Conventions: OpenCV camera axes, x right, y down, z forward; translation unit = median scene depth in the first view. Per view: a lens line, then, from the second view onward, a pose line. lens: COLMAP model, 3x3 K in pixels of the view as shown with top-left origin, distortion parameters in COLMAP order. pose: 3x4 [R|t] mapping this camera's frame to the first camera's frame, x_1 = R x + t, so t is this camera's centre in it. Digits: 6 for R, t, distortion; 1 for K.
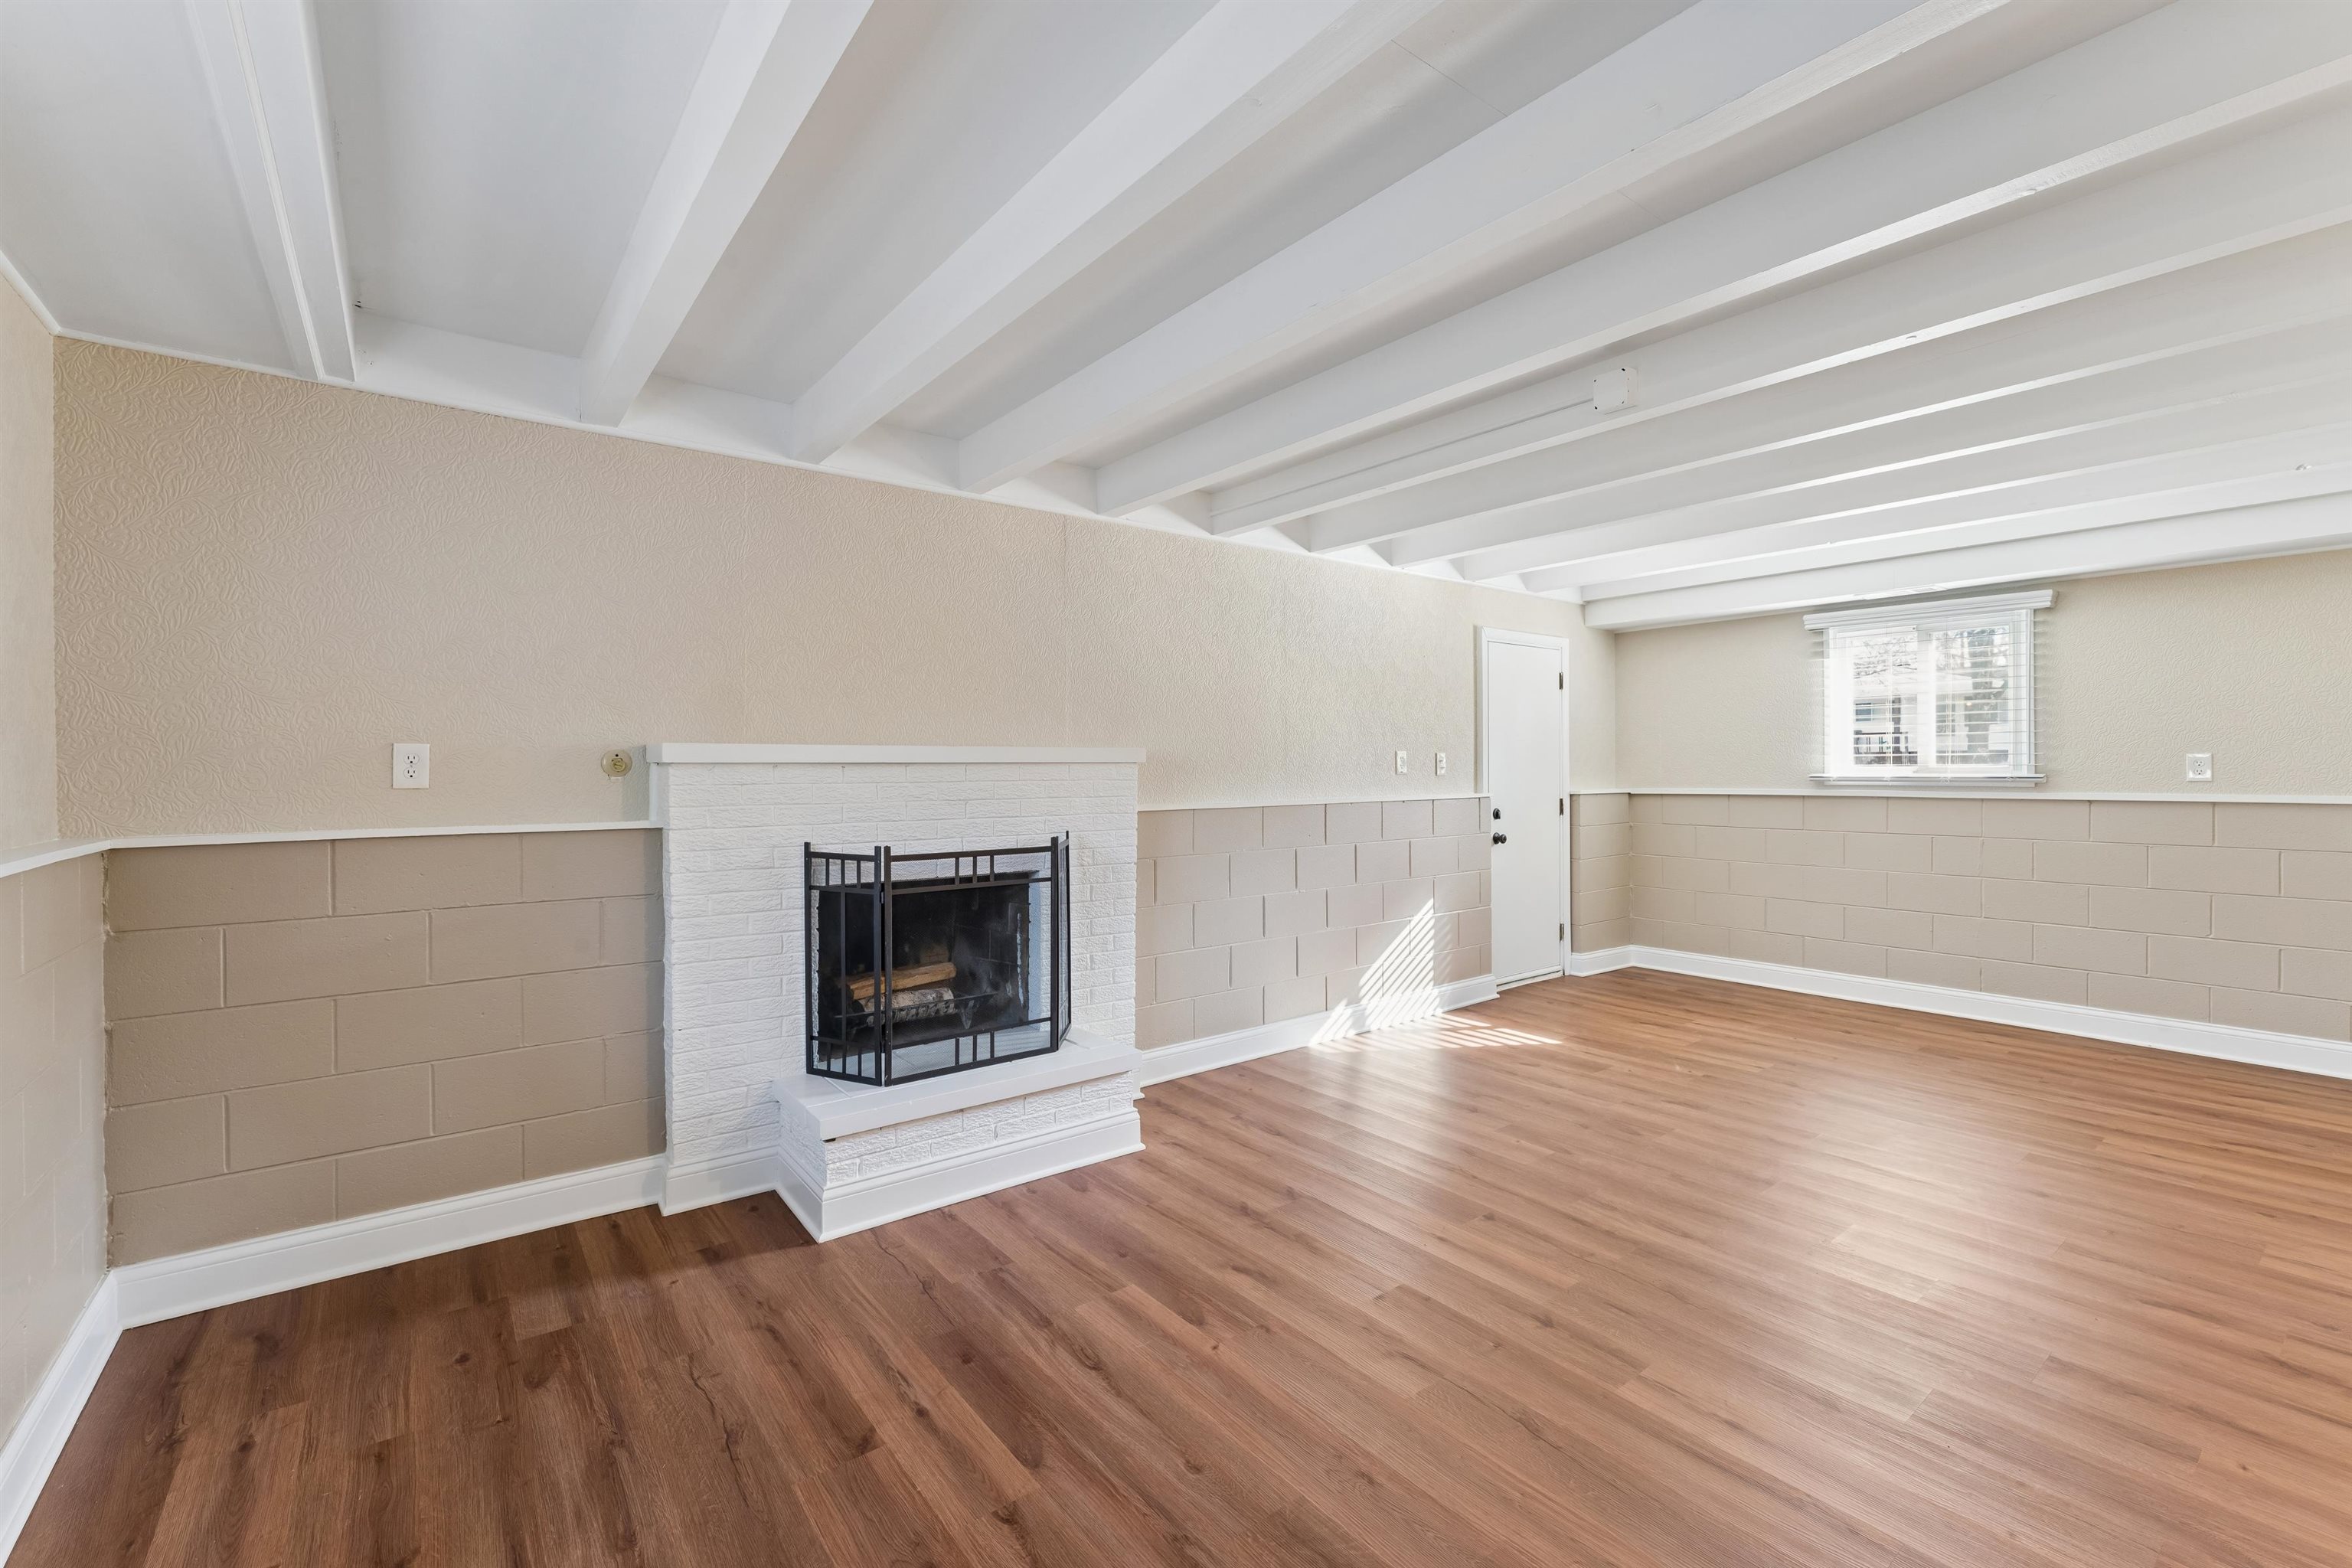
lens RADIAL K [[1003.2, 0, 1159.7], [0, 1003.2, 783.0], [0, 0, 1]] dist [-0.000230, -0.000716]
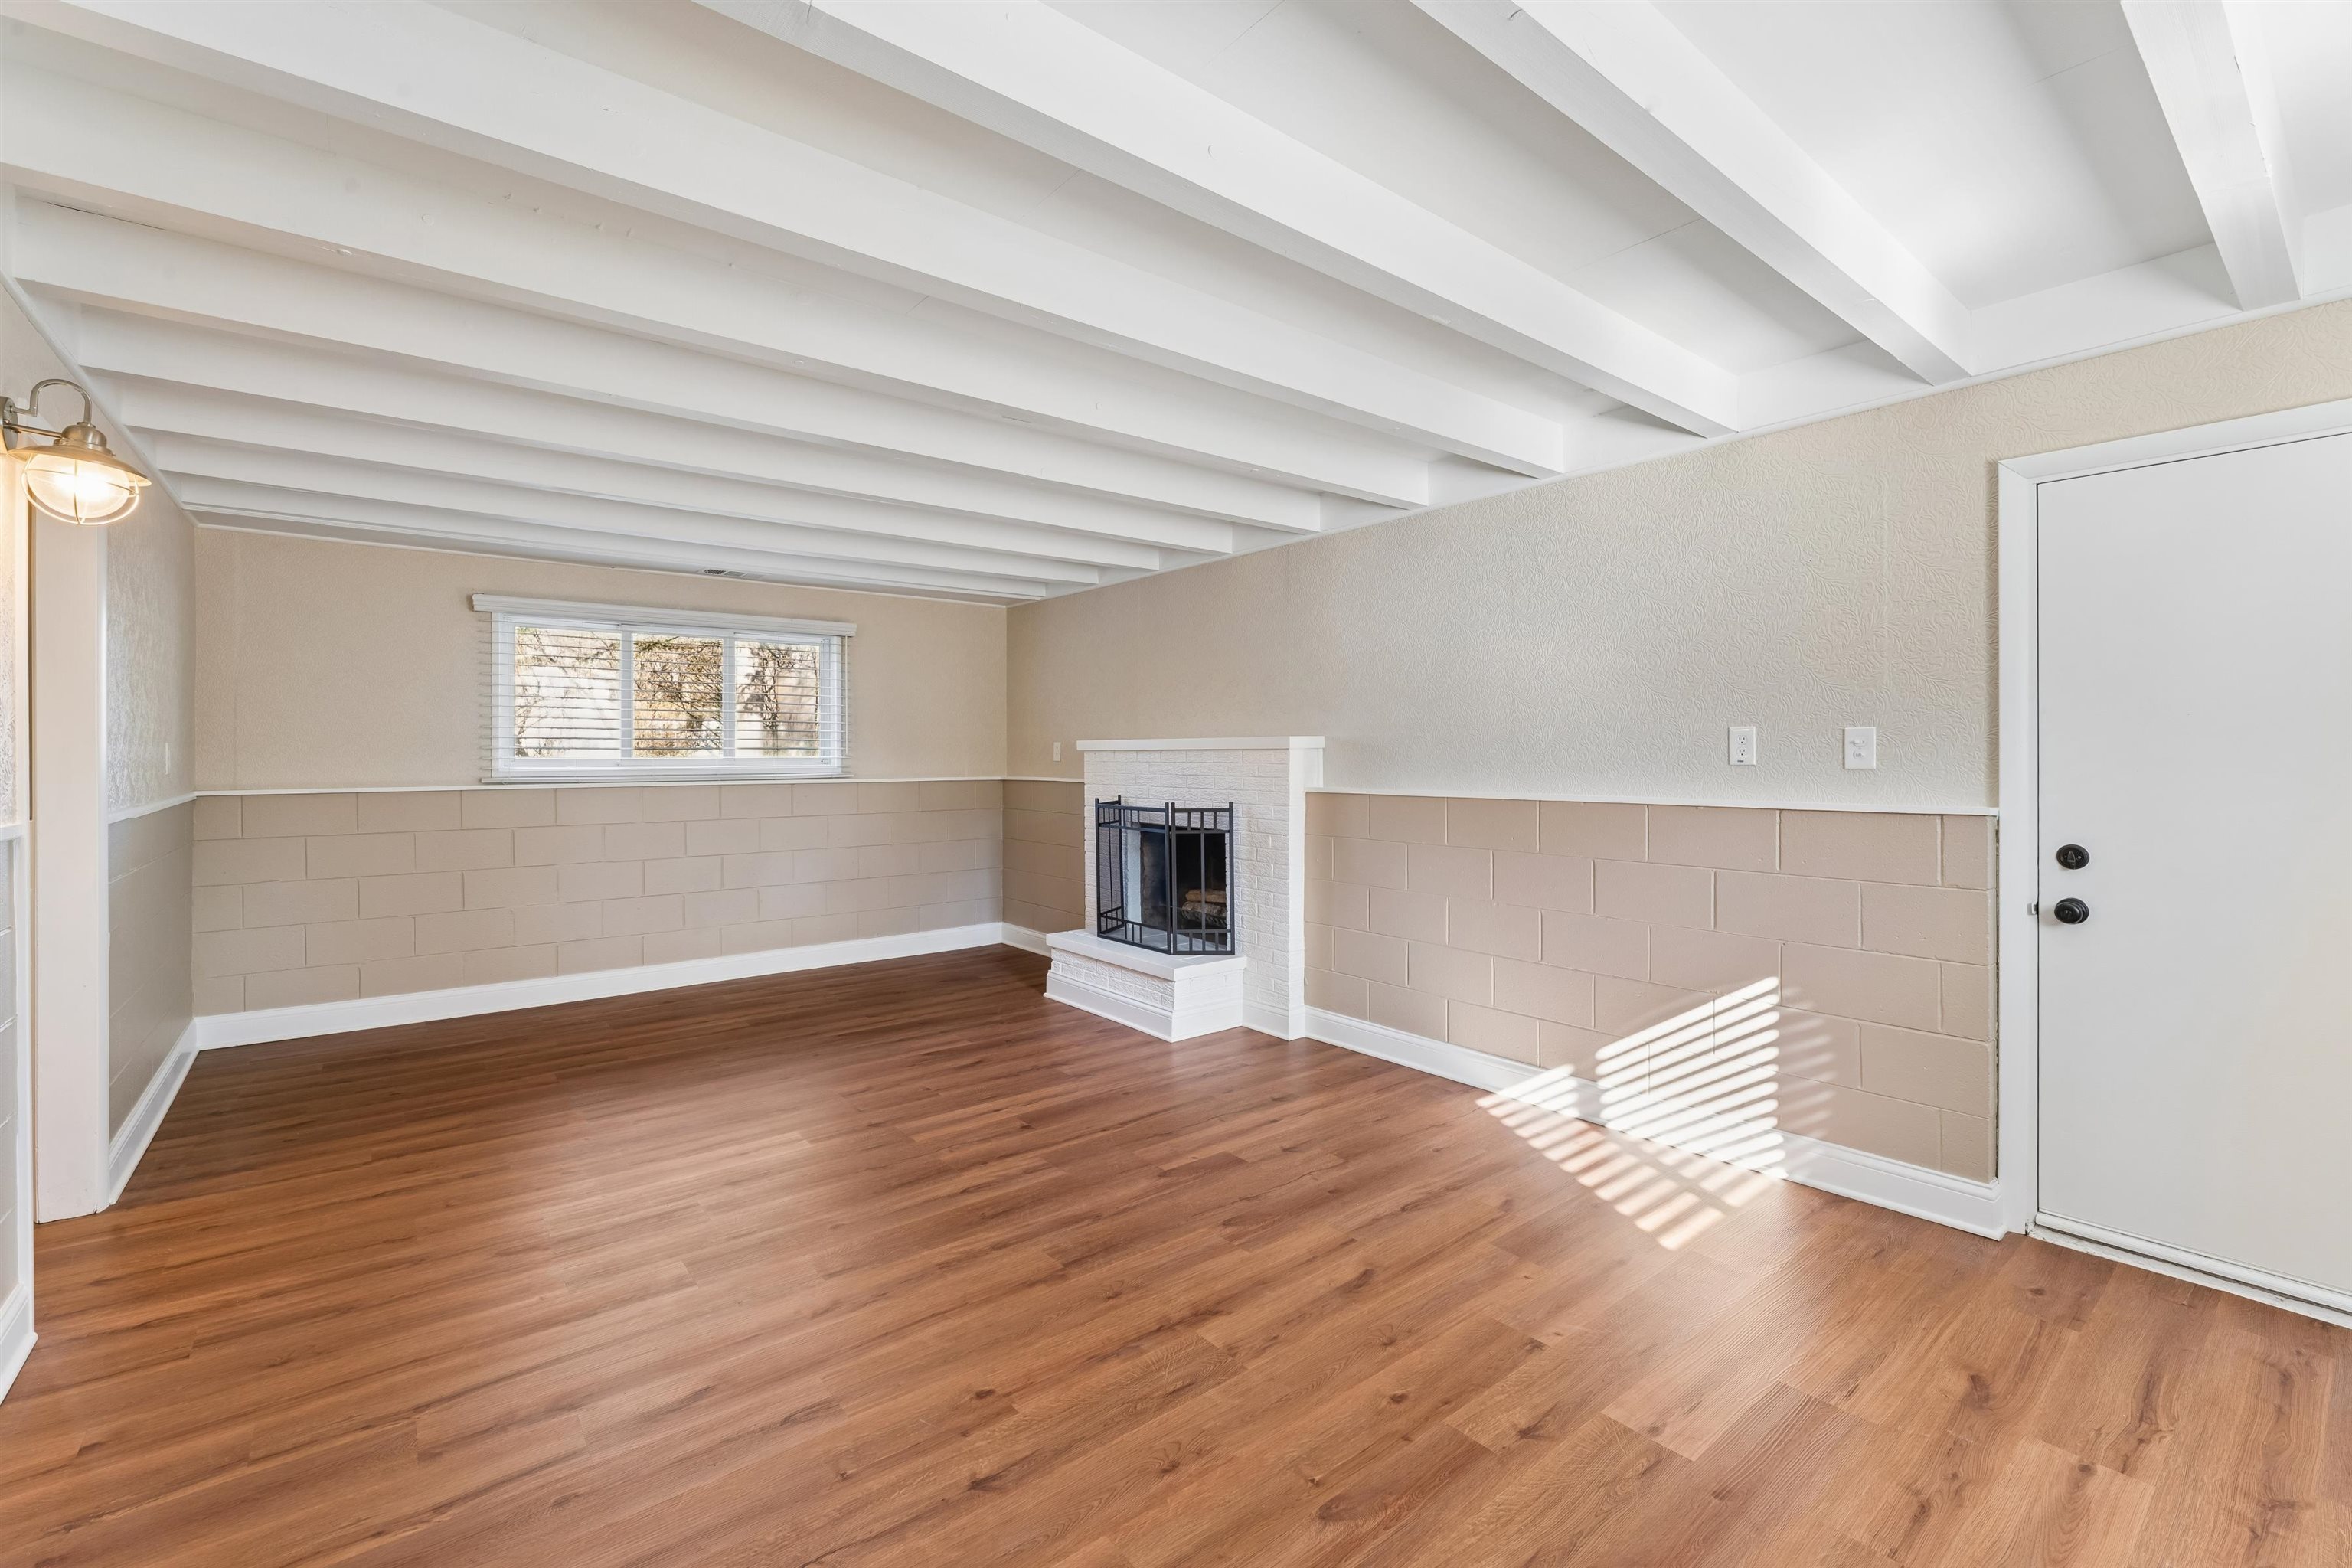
lens RADIAL K [[1003.2, 0, 1165.2], [0, 1003.2, 759.9], [0, 0, 1]] dist [-0.000230, -0.000716]
pose [[0.010023, 0.011638, -0.999882, 1.284591], [-0.010962, 0.999873, 0.011528, -0.021708], [0.999890, 0.010846, 0.010149, 0.962803]]
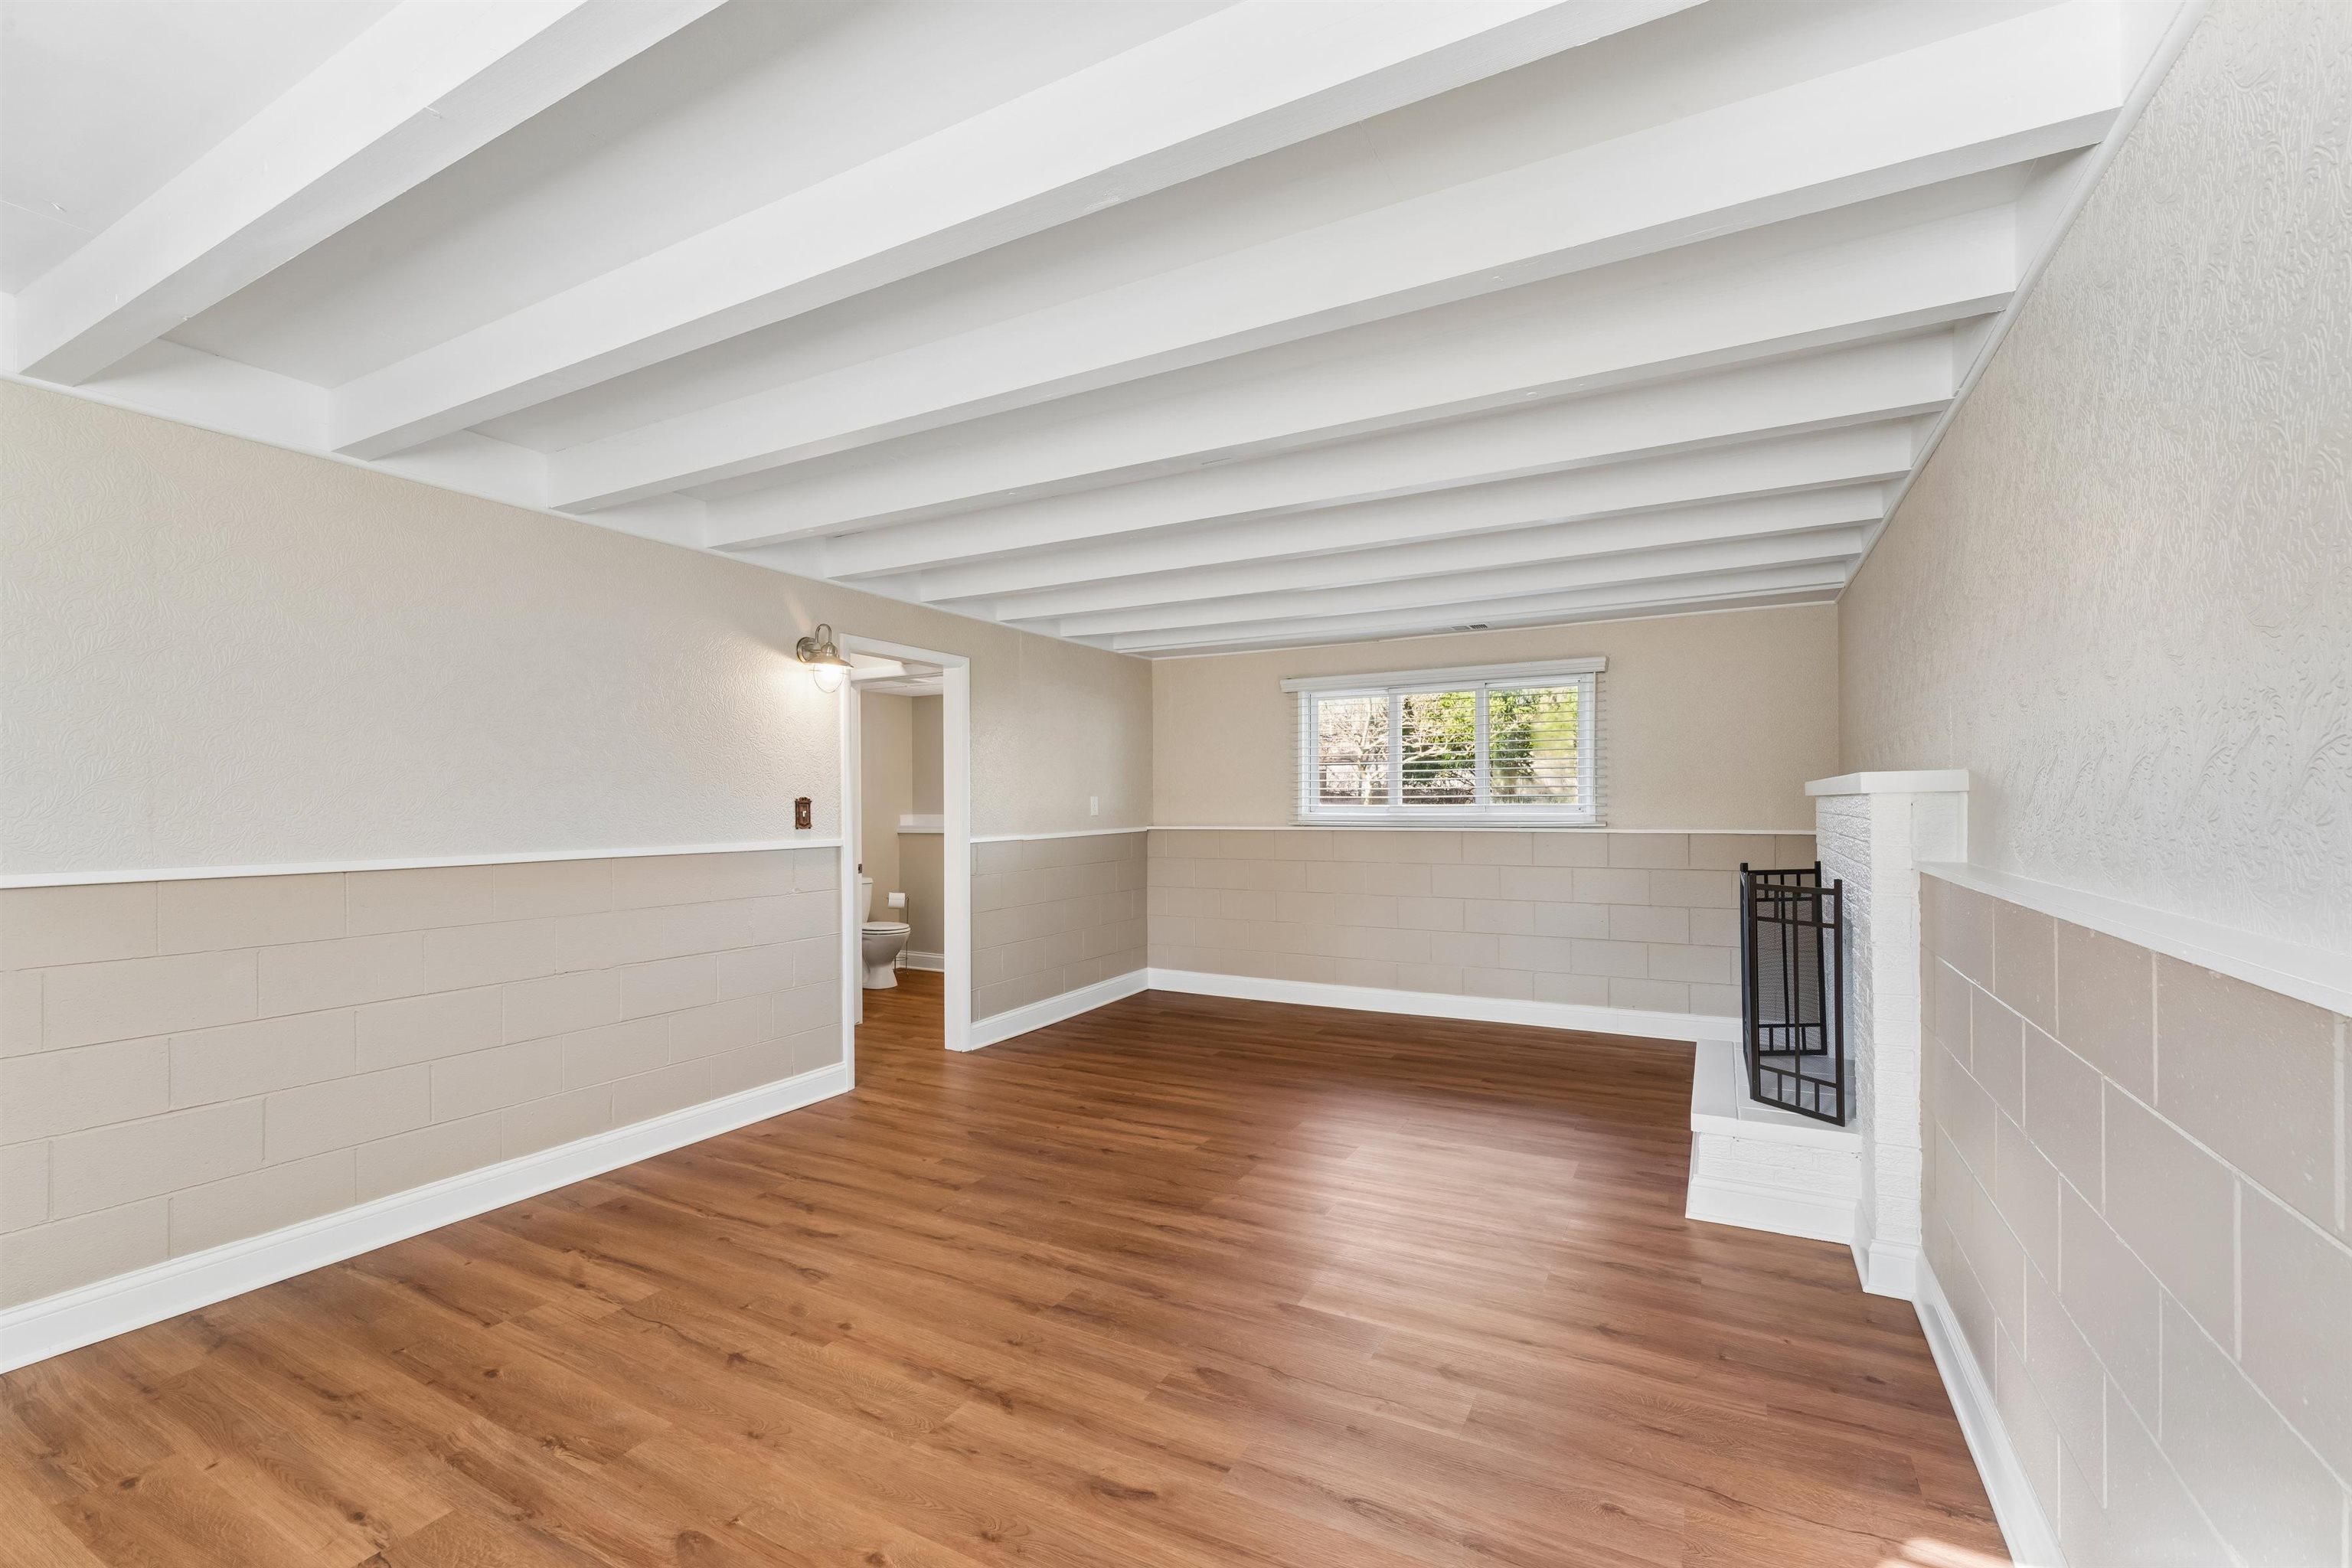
lens RADIAL K [[1003.2, 0, 1177.7], [0, 1003.2, 796.1], [0, 0, 1]] dist [-0.000230, -0.000716]
pose [[-0.916095, 0.007338, -0.400894, 0.758132], [0.005685, 0.999970, 0.005312, -0.026100], [0.400921, 0.002587, -0.916109, 1.633830]]
